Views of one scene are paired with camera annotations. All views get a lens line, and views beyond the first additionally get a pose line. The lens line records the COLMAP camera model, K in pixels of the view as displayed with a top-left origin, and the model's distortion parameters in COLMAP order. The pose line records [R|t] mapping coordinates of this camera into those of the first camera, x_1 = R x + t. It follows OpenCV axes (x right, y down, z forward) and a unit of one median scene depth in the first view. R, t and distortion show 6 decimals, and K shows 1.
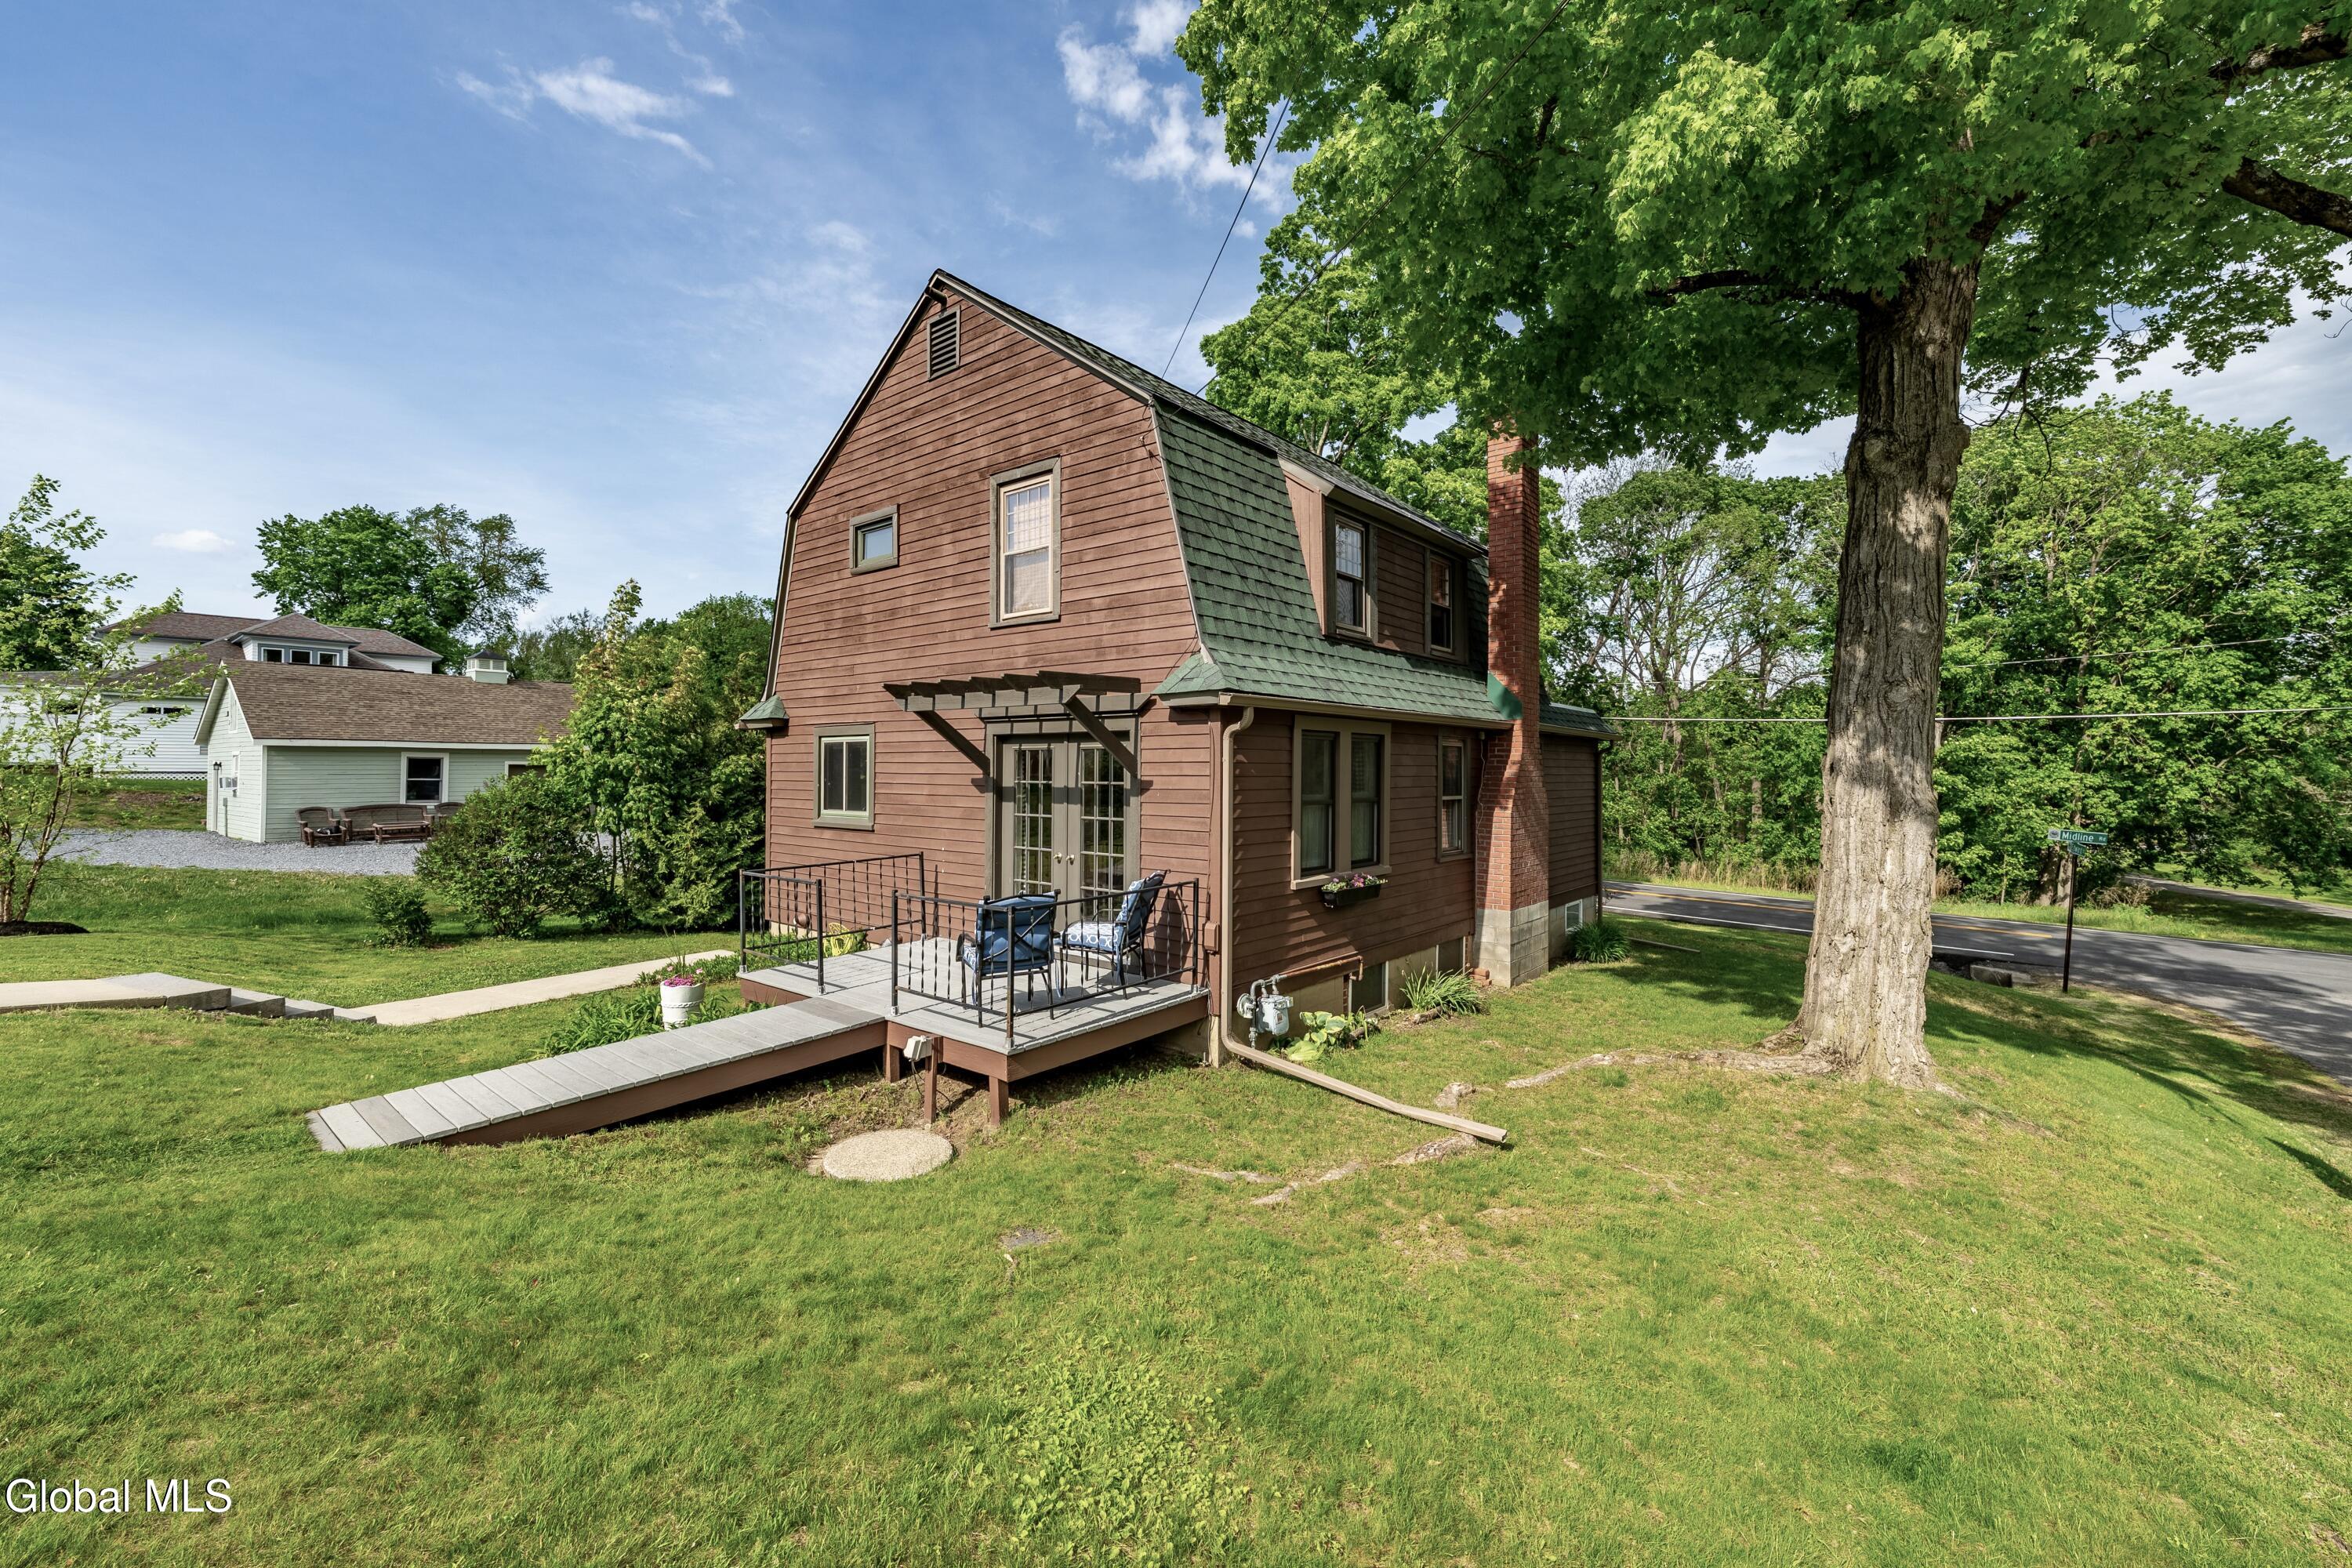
lens RADIAL K [[944.0, 0, 1173.1], [0, 944.0, 767.5], [0, 0, 1]] dist [-0.002080, -0.000113]
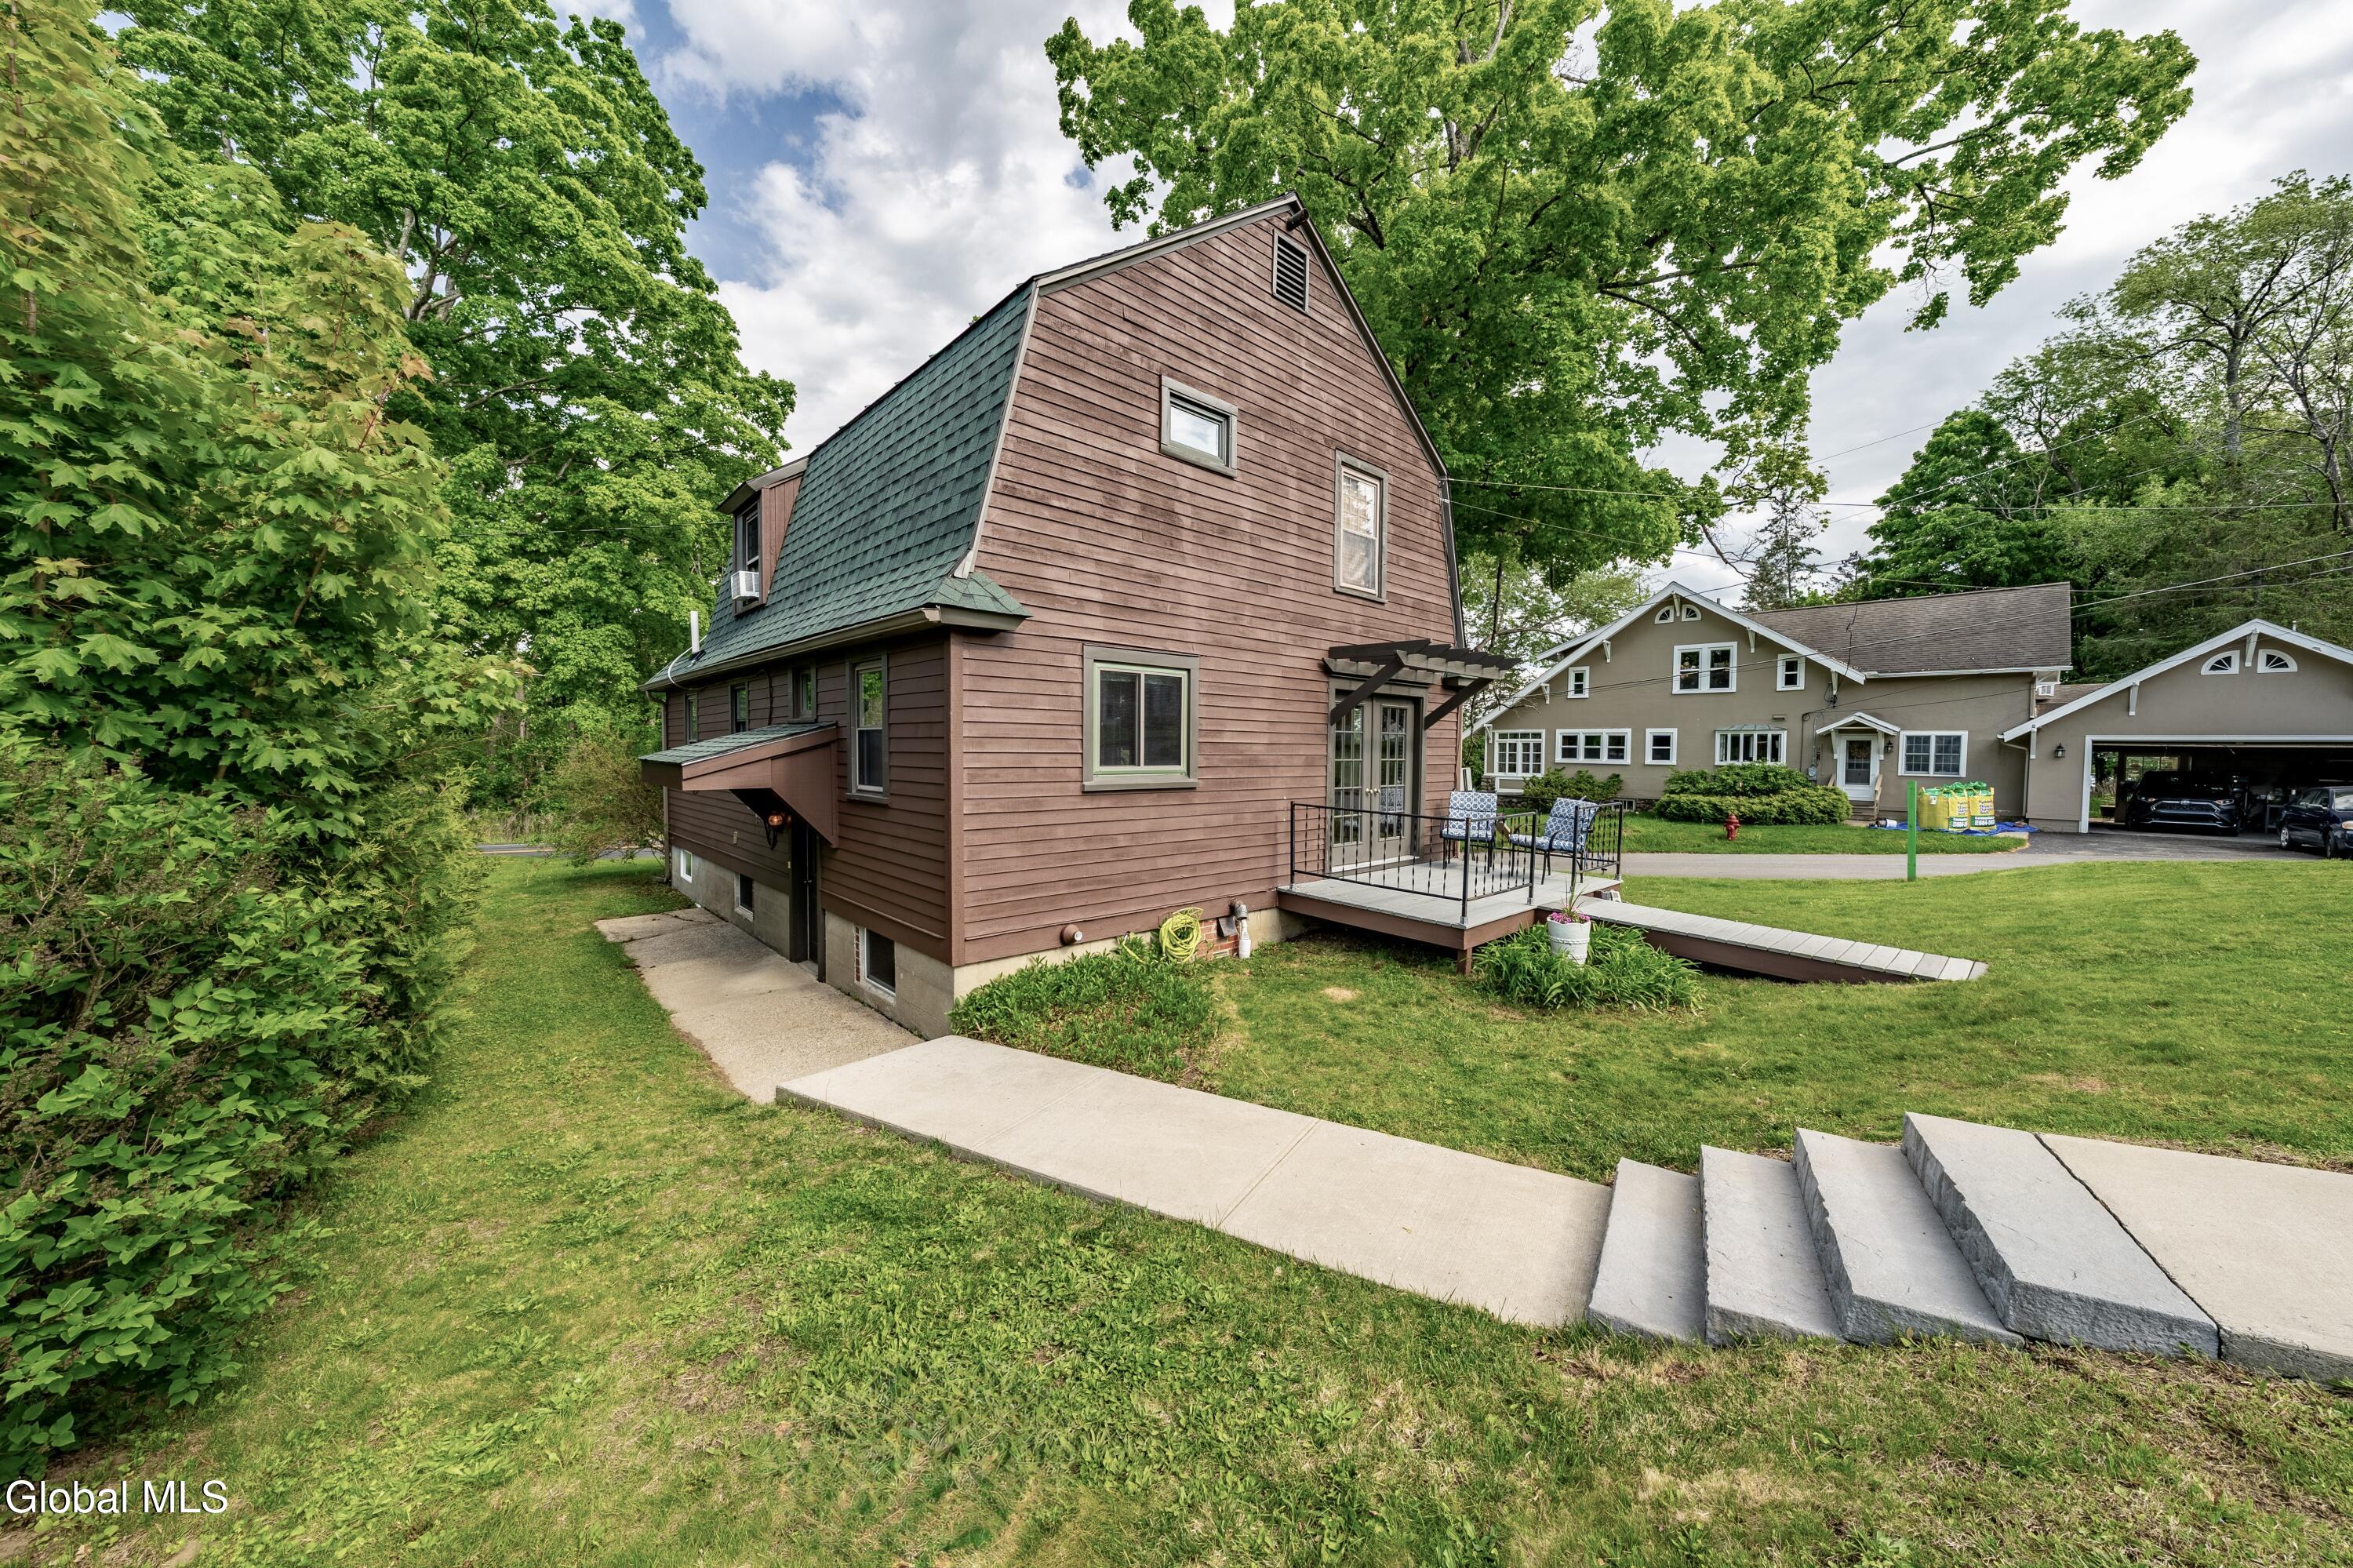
lens RADIAL K [[795.3, 0, 1187.8], [0, 795.3, 790.6], [0, 0, 1]] dist [-0.009188, -0.000069]
pose [[0.135304, -0.057305, 0.989146, -1.027010], [-0.017299, 0.998037, 0.060187, 0.028267], [-0.990653, -0.025255, 0.134047, 0.930652]]
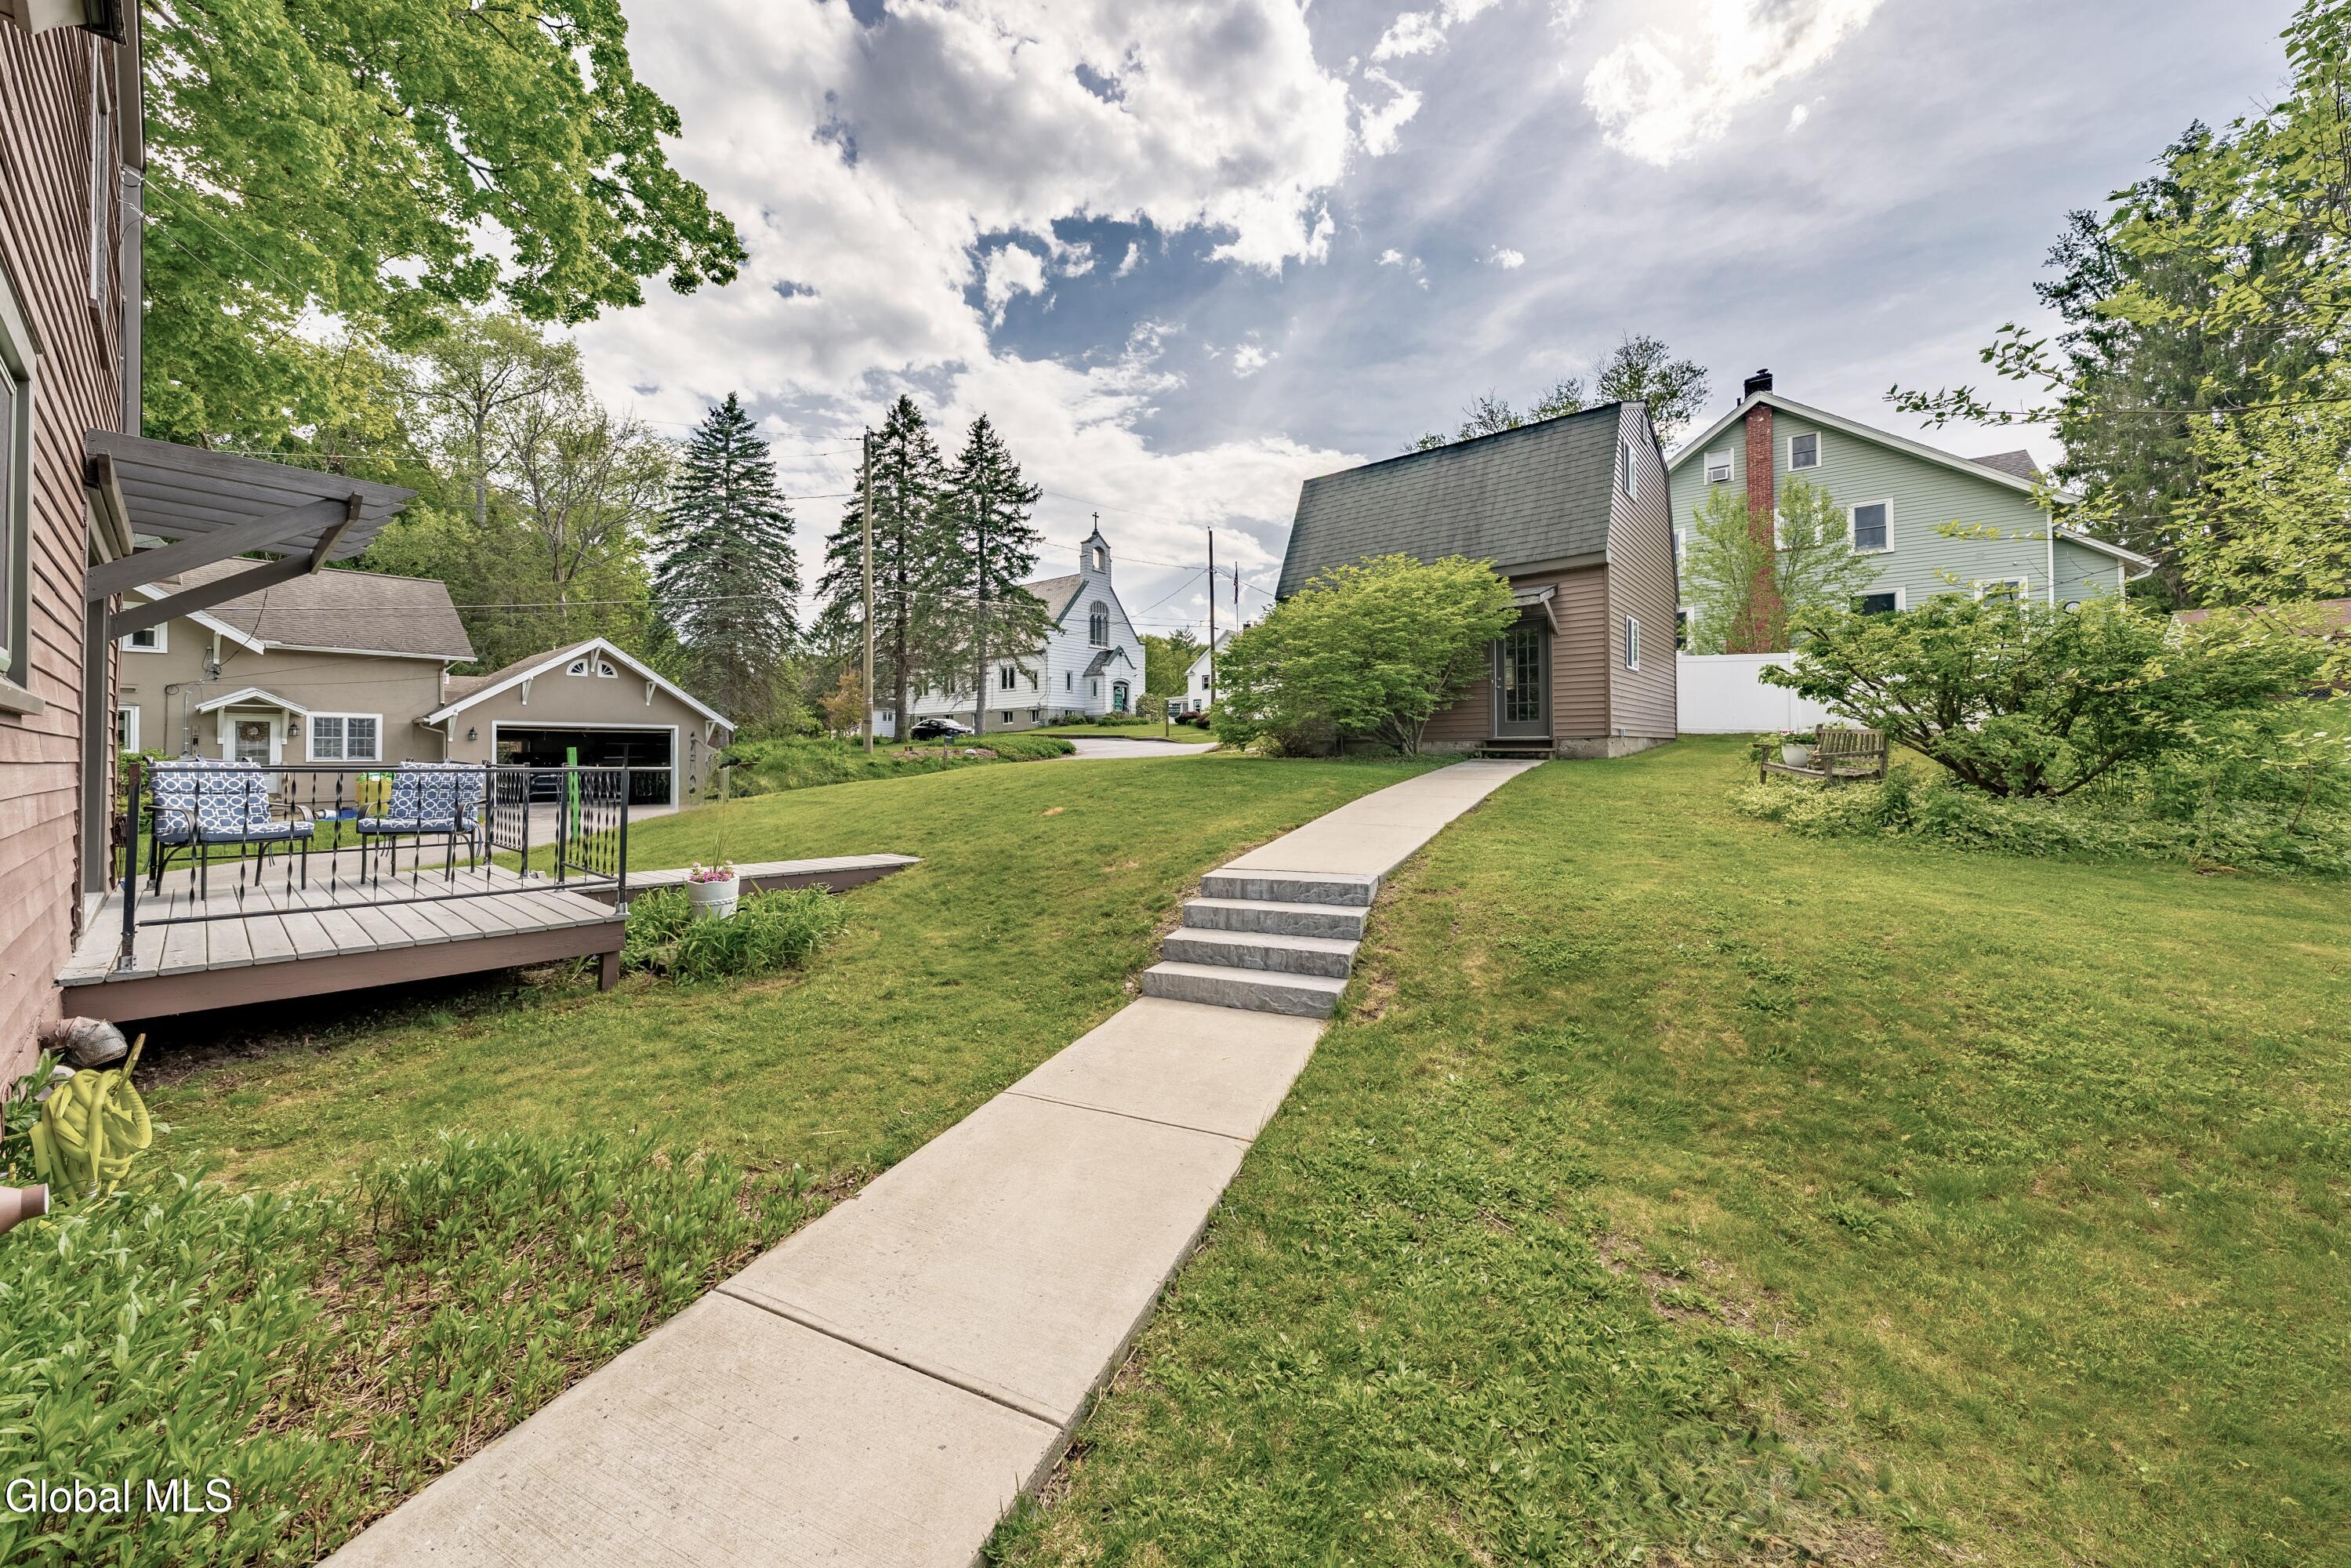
lens RADIAL K [[794.6, 0, 1182.4], [0, 794.6, 754.4], [0, 0, 1]] dist [-0.009188, -0.000069]
pose [[-0.999999, -0.001024, 0.000672, -0.675982], [-0.001027, 0.999989, -0.004529, 0.083047], [-0.000668, -0.004530, -0.999990, 1.271448]]
